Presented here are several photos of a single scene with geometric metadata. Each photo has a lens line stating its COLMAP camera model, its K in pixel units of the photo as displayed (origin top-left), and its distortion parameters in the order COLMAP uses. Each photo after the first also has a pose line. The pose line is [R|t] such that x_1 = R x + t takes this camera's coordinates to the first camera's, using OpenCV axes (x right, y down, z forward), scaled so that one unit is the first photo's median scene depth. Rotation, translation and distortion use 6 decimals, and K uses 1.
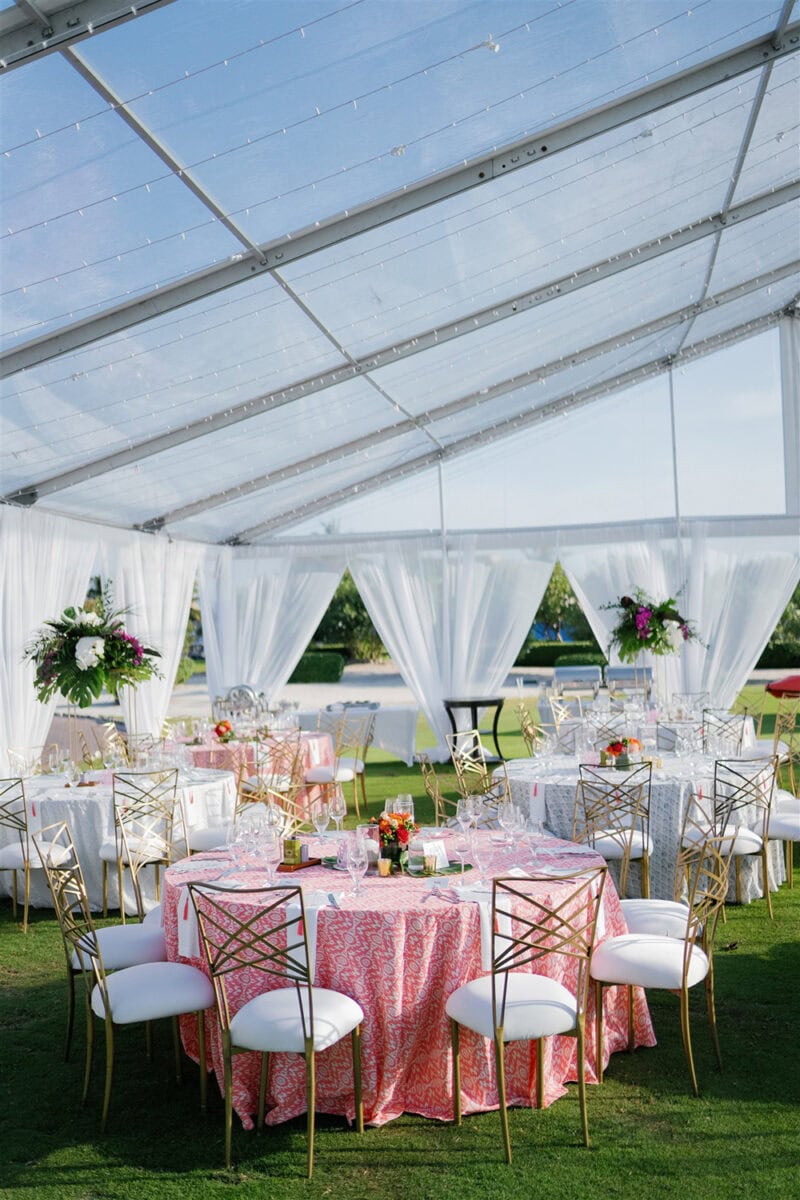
lens RADIAL K [[1271.4, 0, 403.2], [0, 1271.4, 602.1], [0, 0, 1]] dist [-0.005062, 0.000000]
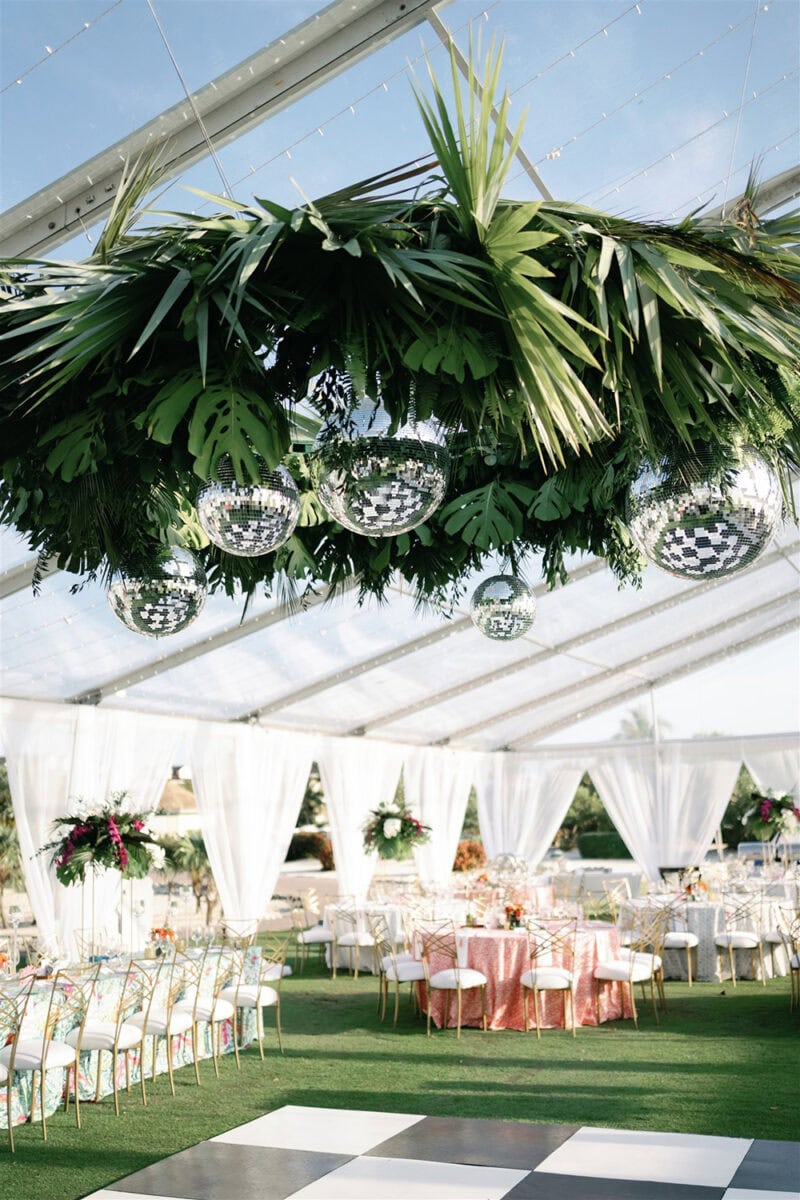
lens RADIAL K [[1271.4, 0, 399.8], [0, 1271.4, 597.8], [0, 0, 1]] dist [-0.005062, 0.000000]
pose [[0.965052, -0.037346, -0.259384, 0.232207], [0.000288, 0.989944, -0.141460, -0.026814], [0.262059, 0.136442, 0.955358, -0.724508]]
